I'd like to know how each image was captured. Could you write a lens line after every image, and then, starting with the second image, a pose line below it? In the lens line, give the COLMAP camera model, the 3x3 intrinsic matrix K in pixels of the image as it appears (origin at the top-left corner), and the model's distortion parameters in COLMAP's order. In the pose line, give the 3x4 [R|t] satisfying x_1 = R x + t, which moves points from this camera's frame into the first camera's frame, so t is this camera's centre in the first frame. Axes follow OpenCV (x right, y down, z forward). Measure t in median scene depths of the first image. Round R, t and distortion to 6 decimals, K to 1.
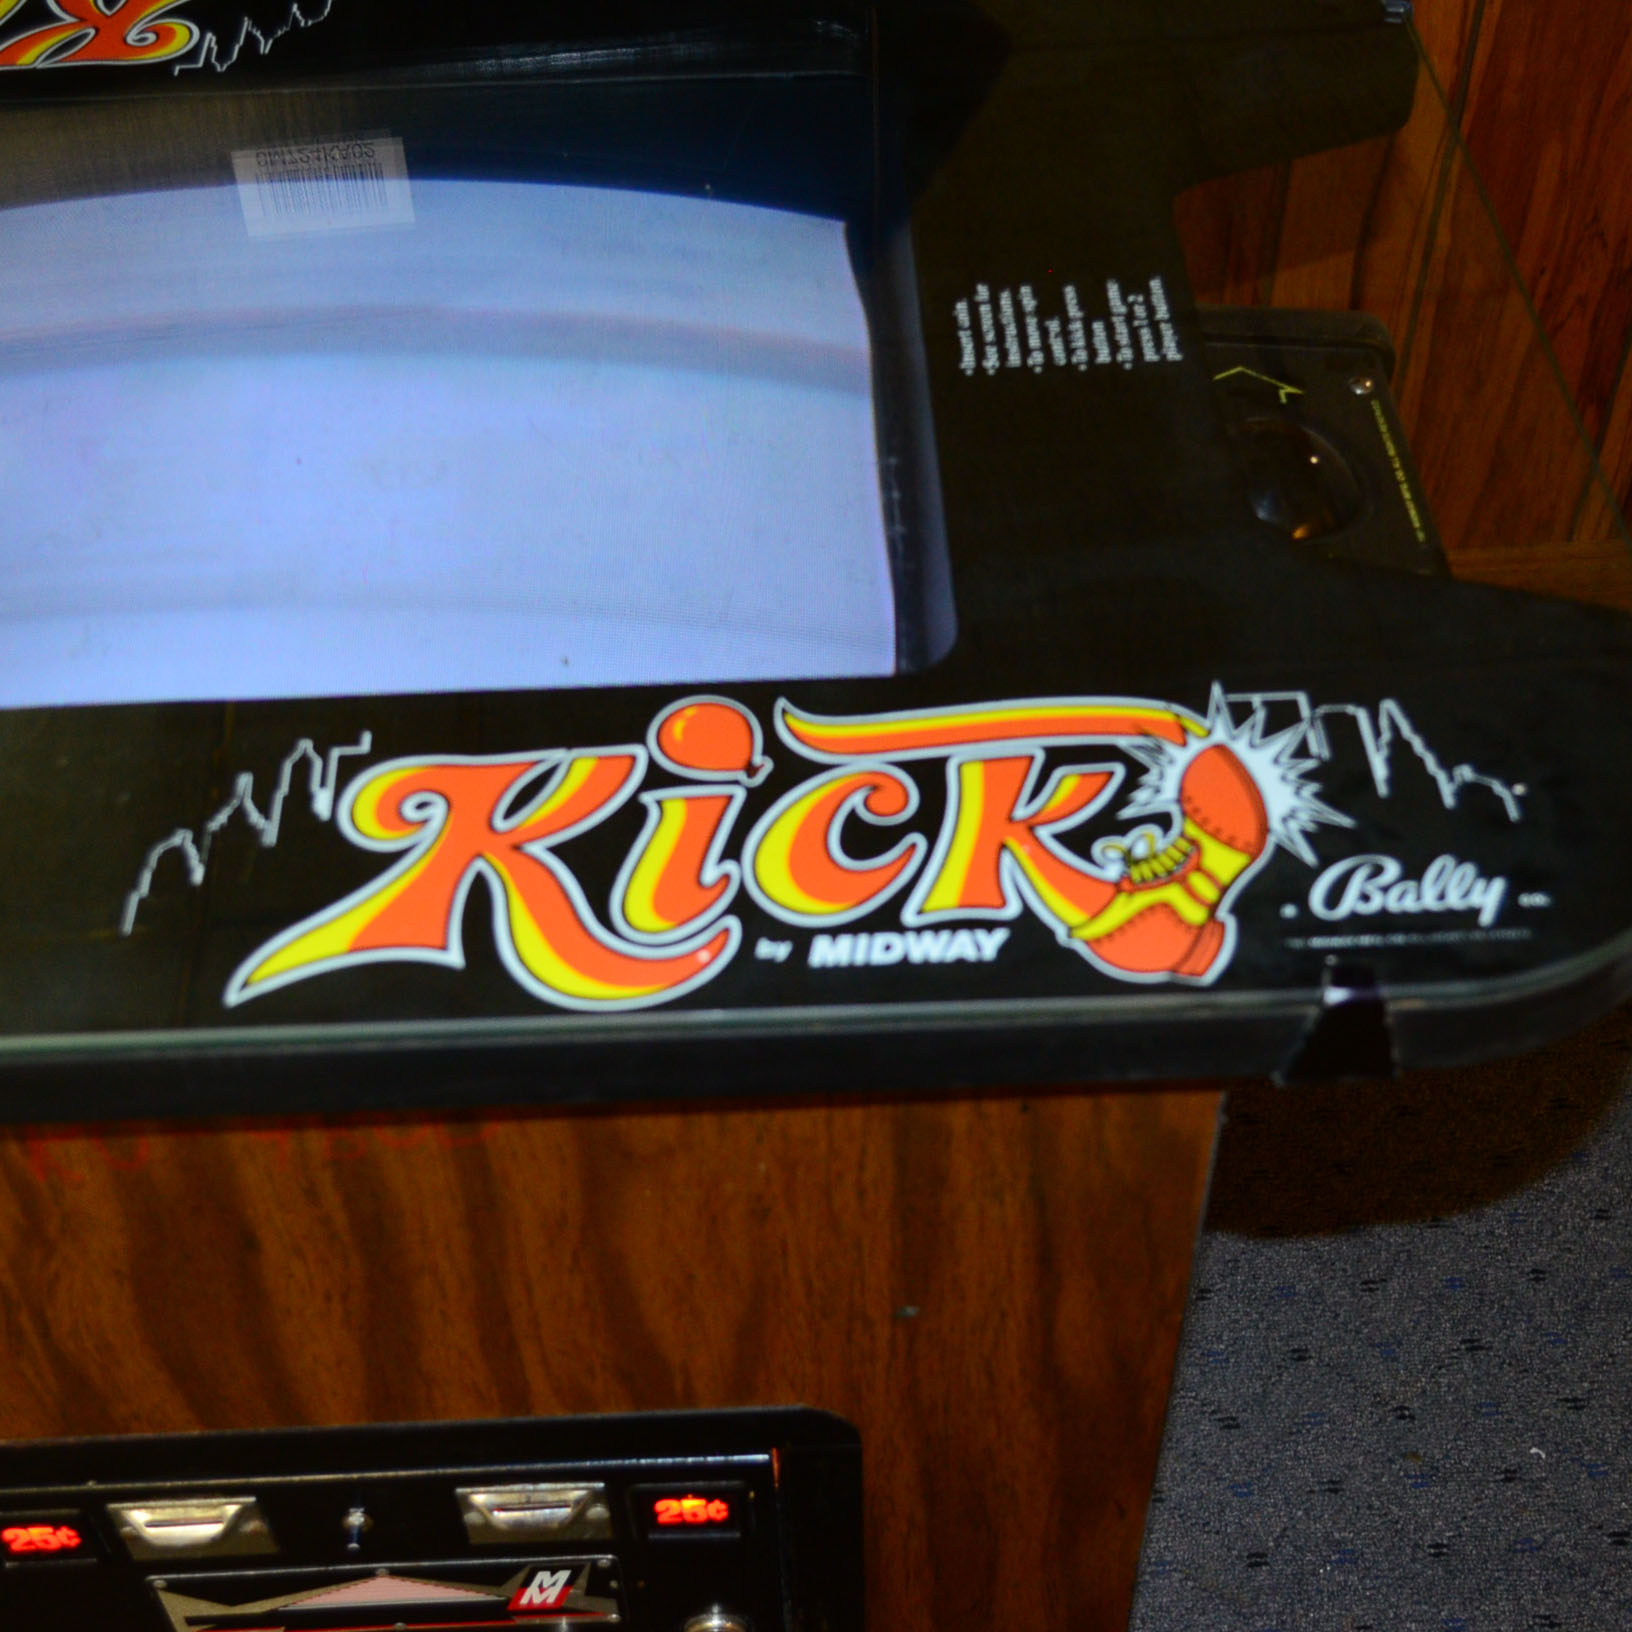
lens RADIAL K [[2301.5, 0, 809.7], [0, 2301.5, 825.3], [0, 0, 1]] dist [-0.040324, 0.000000]
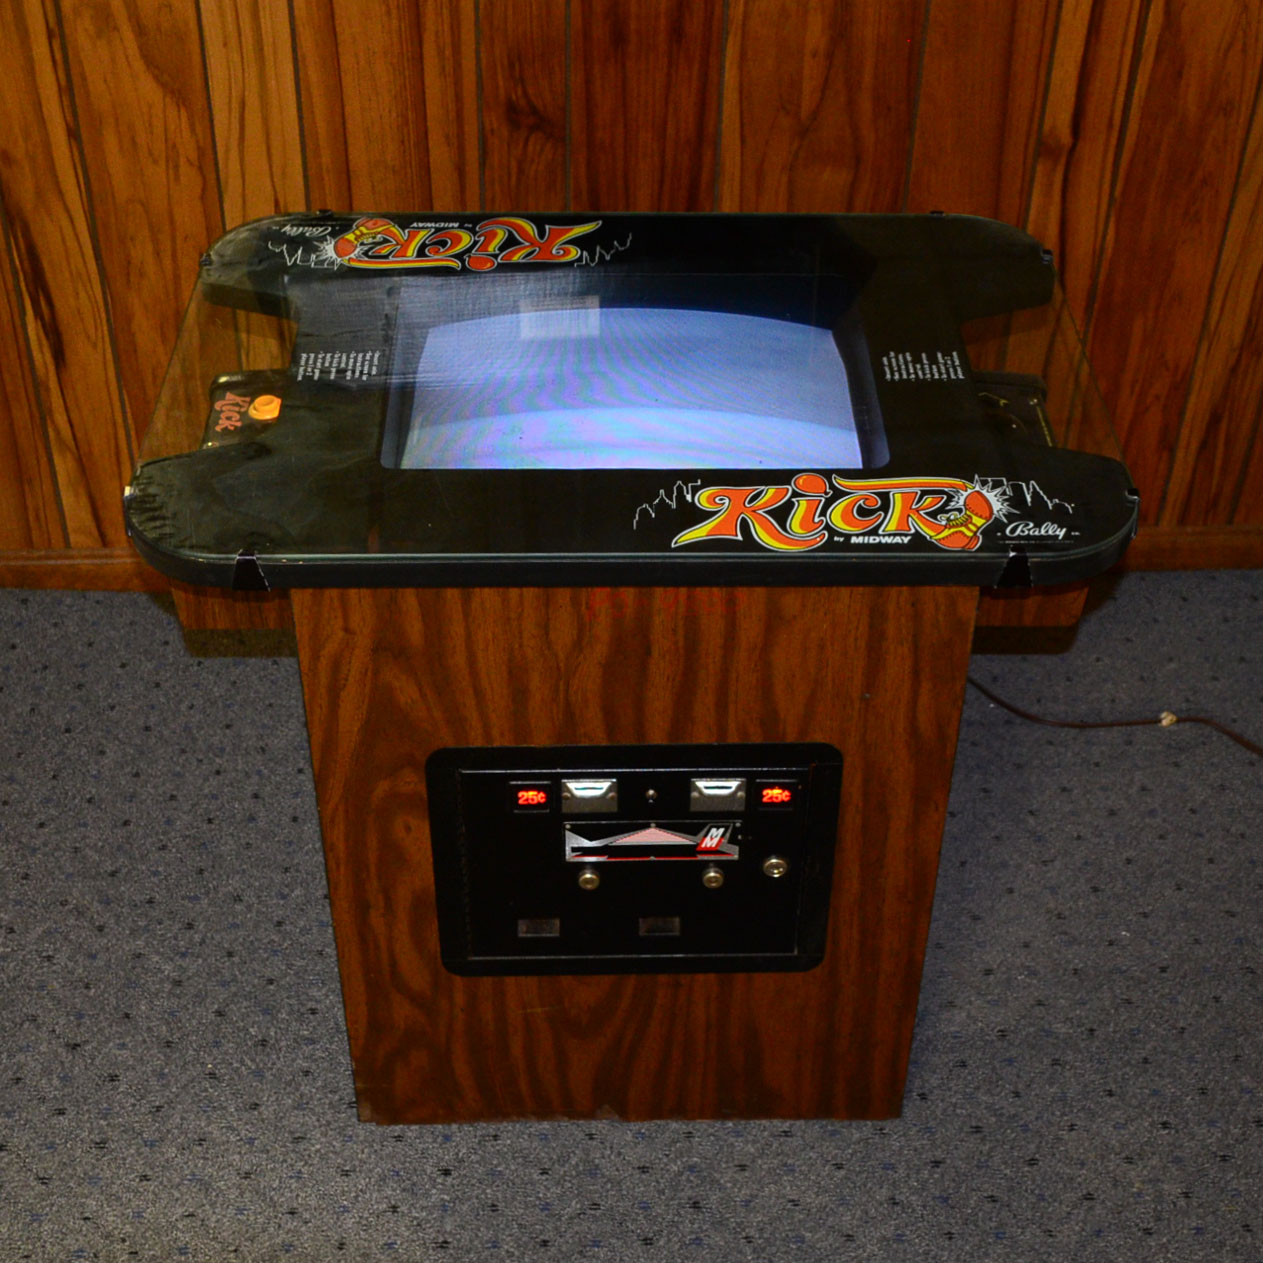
lens RADIAL K [[1855.0, 0, 628.2], [0, 1855.0, 623.3], [0, 0, 1]] dist [-0.066853, 0.000000]
pose [[0.999446, 0.032634, -0.006589, -0.250205], [-0.033209, 0.991241, -0.127820, 0.442689], [0.002359, 0.127968, 0.991776, -1.346012]]
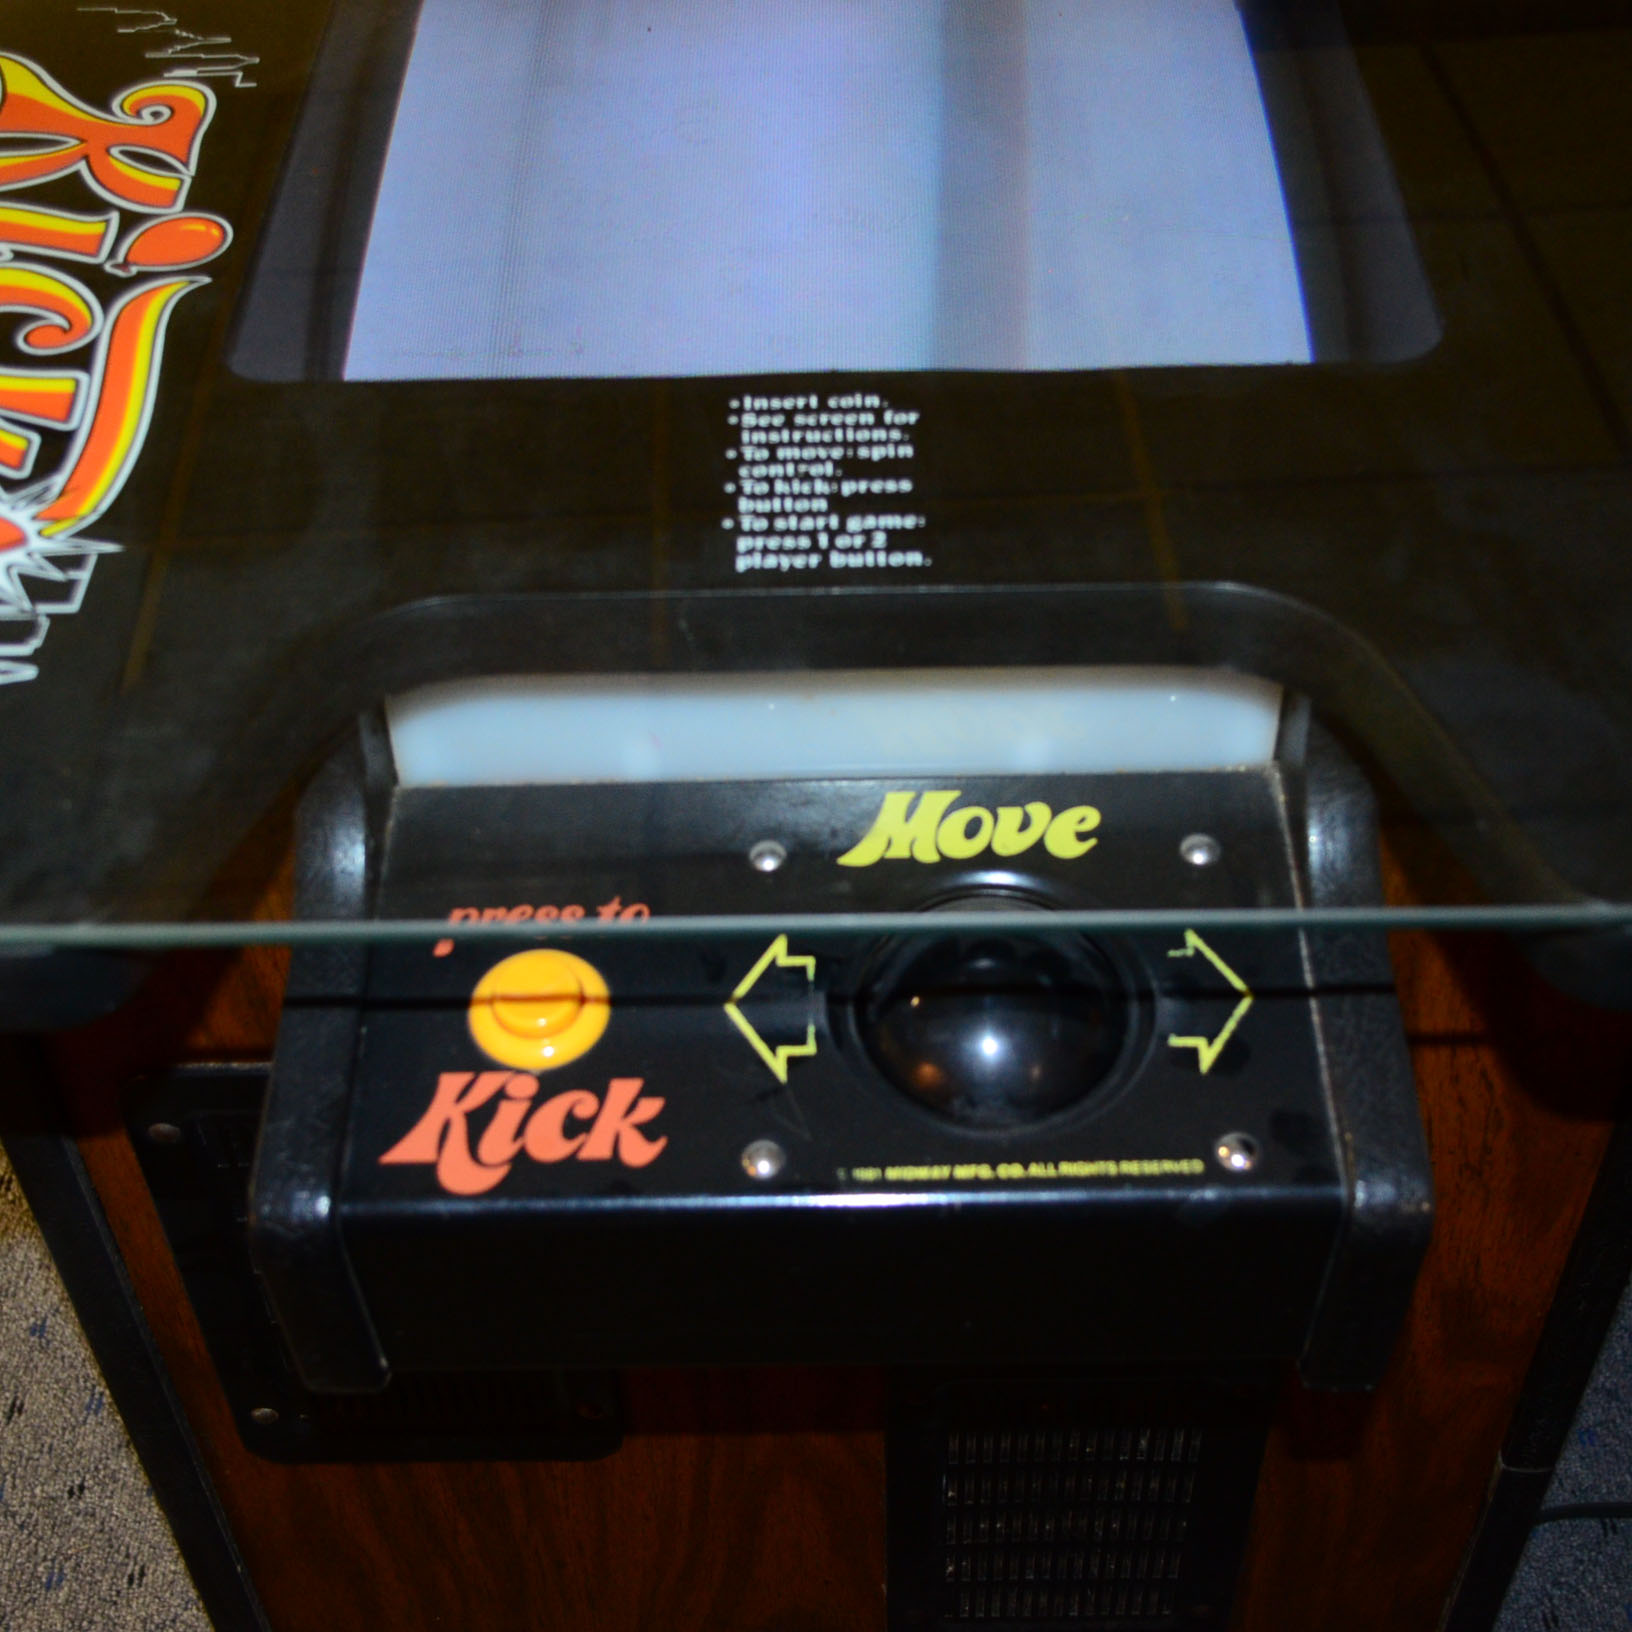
lens RADIAL K [[2301.5, 0, 808.8], [0, 2301.5, 826.9], [0, 0, 1]] dist [-0.040324, 0.000000]
pose [[-0.039762, 0.721047, -0.691745, 0.813508], [-0.715719, 0.462534, 0.523267, -0.632027], [0.697256, 0.515900, 0.497675, 0.770148]]
